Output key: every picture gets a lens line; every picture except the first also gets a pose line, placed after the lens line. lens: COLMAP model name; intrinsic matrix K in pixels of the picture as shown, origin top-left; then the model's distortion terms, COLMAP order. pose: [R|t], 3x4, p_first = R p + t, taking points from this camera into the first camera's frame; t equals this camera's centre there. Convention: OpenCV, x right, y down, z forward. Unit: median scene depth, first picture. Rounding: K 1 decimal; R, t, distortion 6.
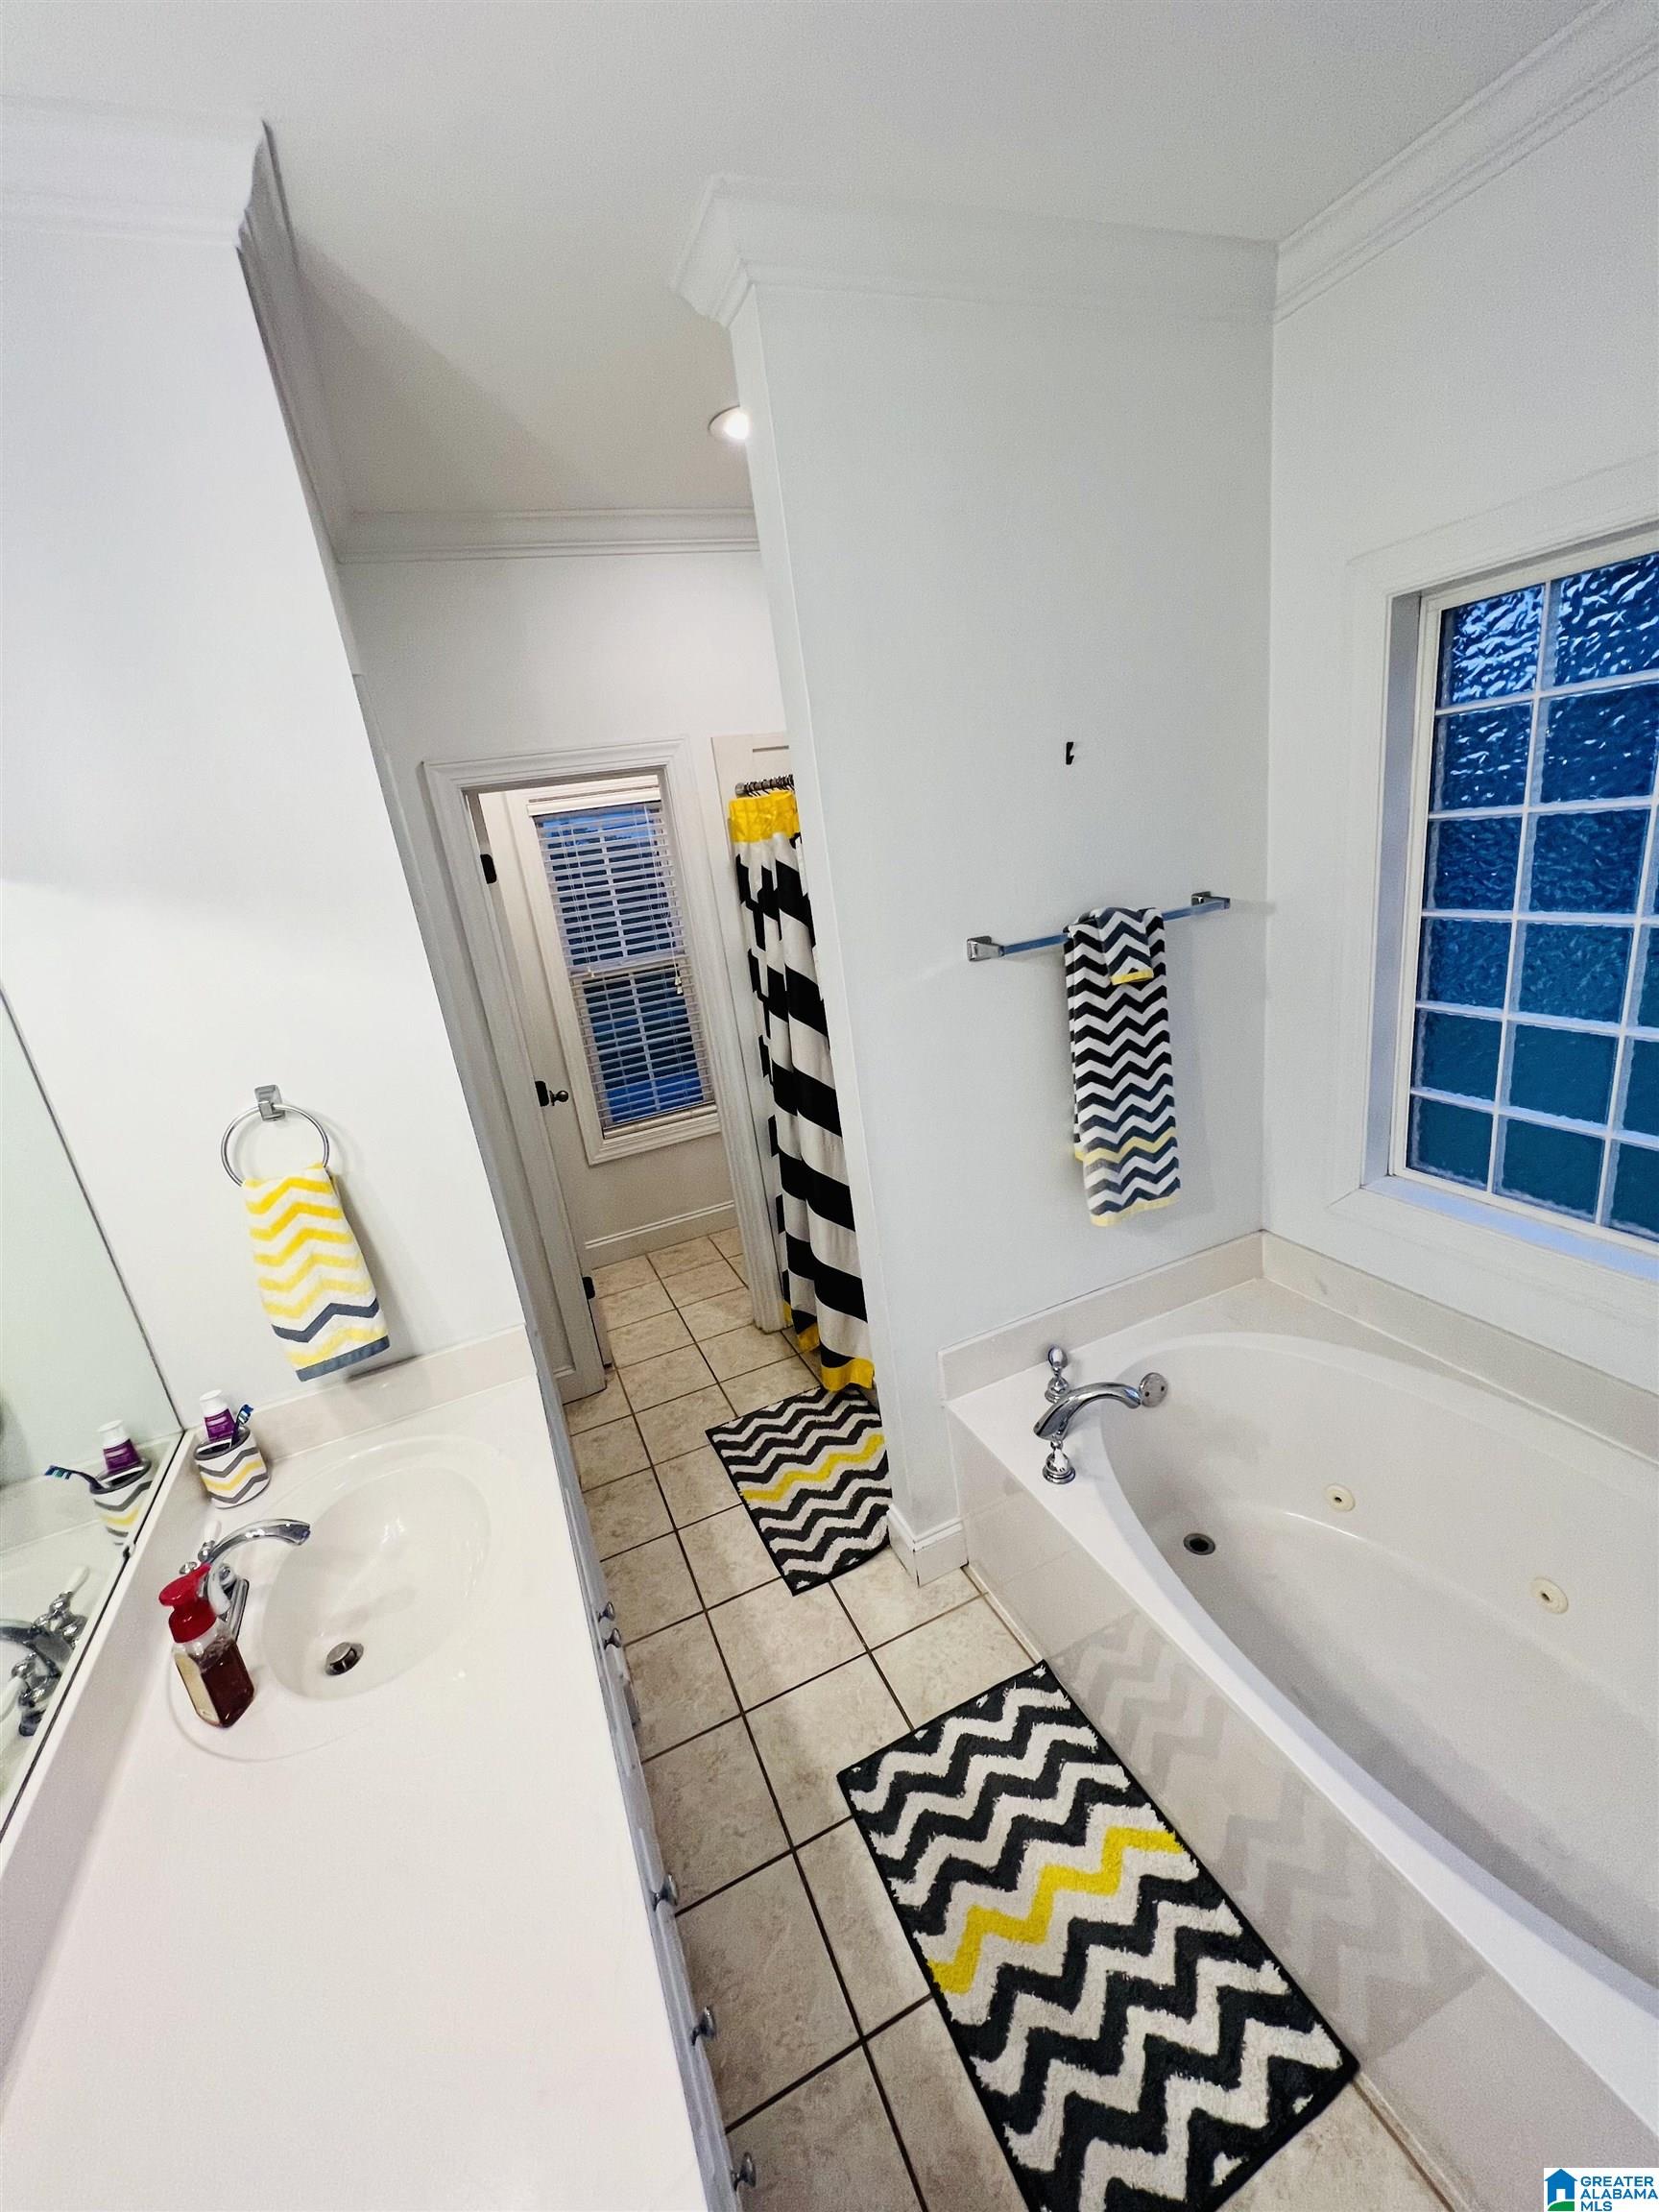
lens RADIAL K [[888.8, 0, 832.8], [0, 888.8, 1113.8], [0, 0, 1]] dist [-0.000621, -0.000376]
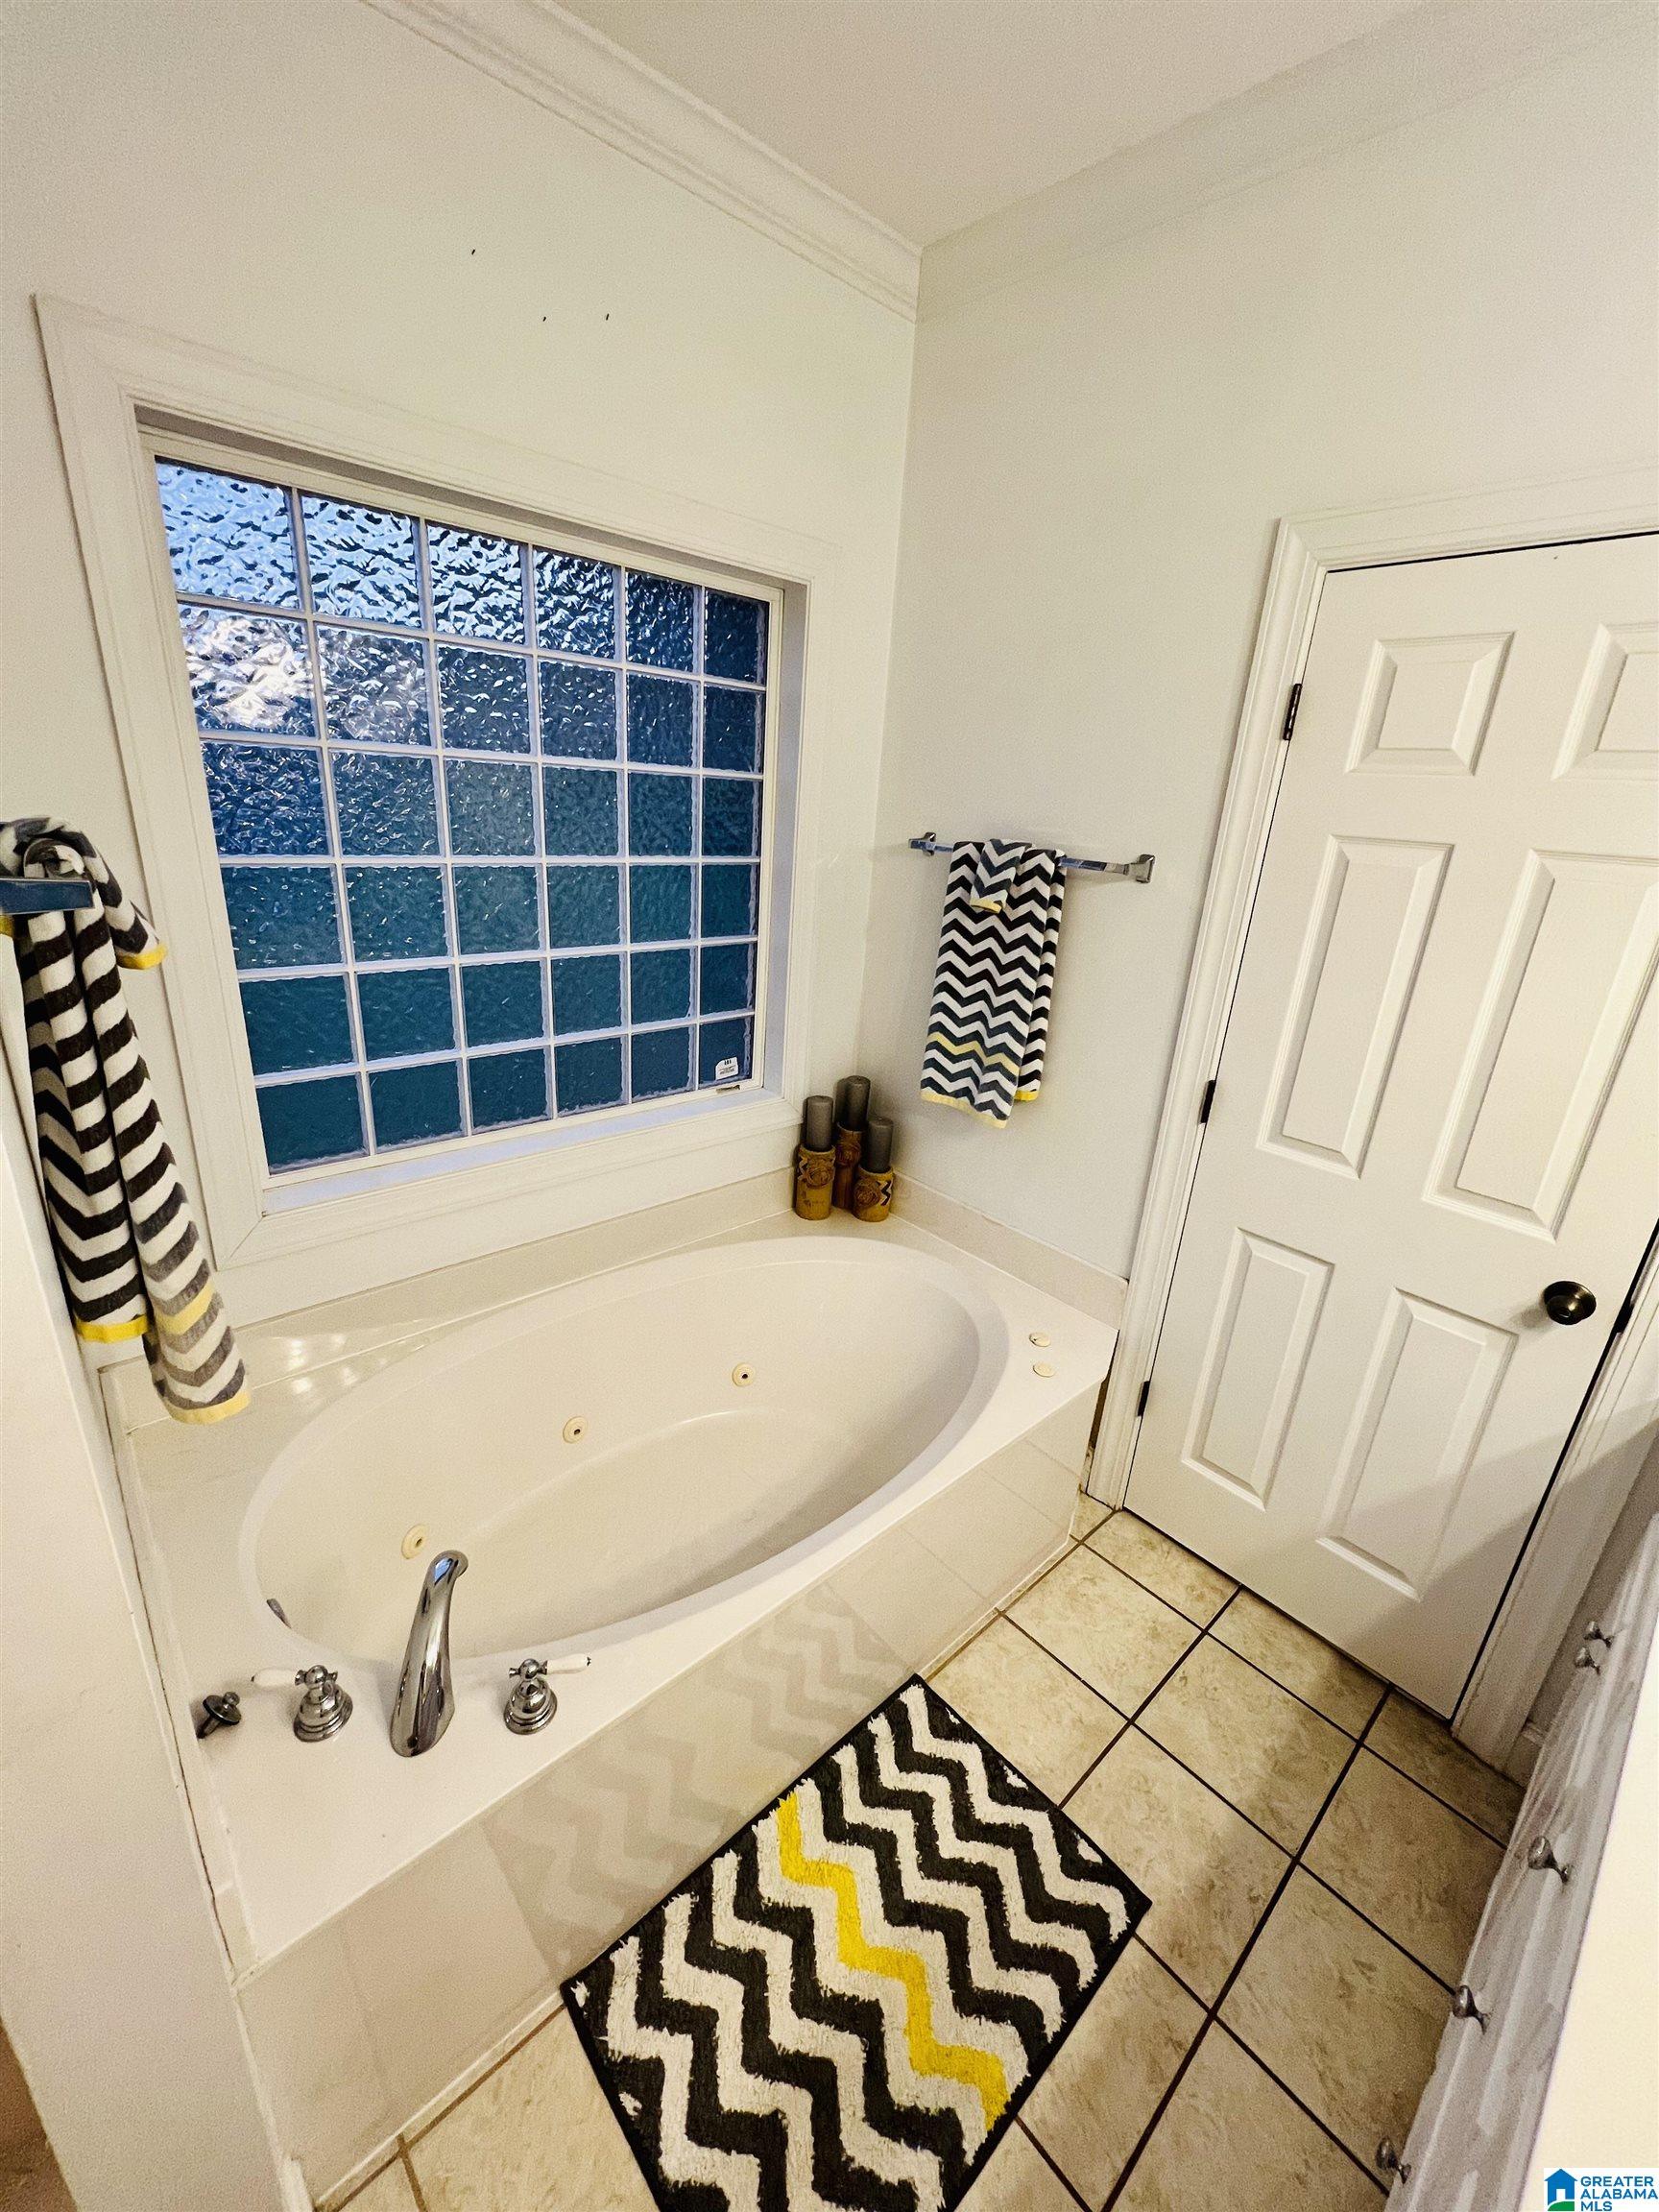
lens RADIAL K [[888.8, 0, 833.9], [0, 888.8, 1099.9], [0, 0, 1]] dist [-0.000621, -0.000376]
pose [[-0.334612, -0.188497, 0.923311, -0.362385], [0.271582, 0.918930, 0.286025, -0.125071], [-0.902374, 0.346462, -0.256292, 0.923498]]
